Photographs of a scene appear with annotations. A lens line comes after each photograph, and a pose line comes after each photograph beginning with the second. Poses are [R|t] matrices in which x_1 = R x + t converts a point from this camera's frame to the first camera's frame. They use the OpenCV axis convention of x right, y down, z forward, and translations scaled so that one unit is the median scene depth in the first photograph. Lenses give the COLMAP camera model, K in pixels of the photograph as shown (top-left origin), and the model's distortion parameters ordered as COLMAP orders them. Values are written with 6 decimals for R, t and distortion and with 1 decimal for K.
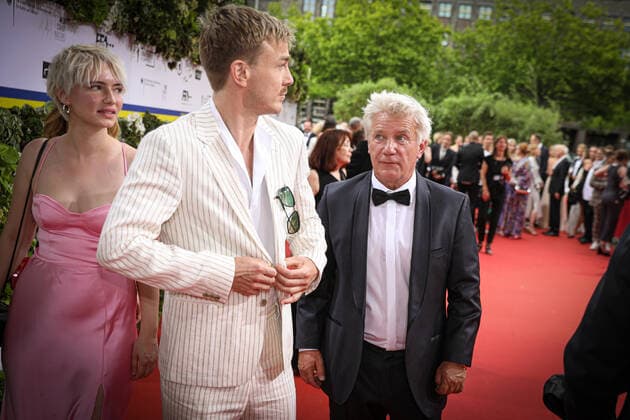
lens RADIAL K [[645.5, 0, 375.9], [0, 645.5, 235.0], [0, 0, 1]] dist [0.024657, 0.000000]
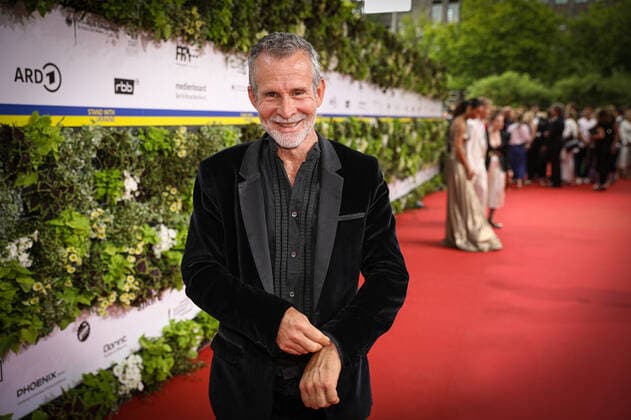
lens RADIAL K [[646.5, 0, 310.7], [0, 646.5, 211.4], [0, 0, 1]] dist [0.024657, 0.000000]
pose [[0.954315, -0.054930, -0.293711, 0.004891], [0.048871, 0.998414, -0.027935, 0.034208], [0.294779, 0.012305, 0.955486, -0.227672]]
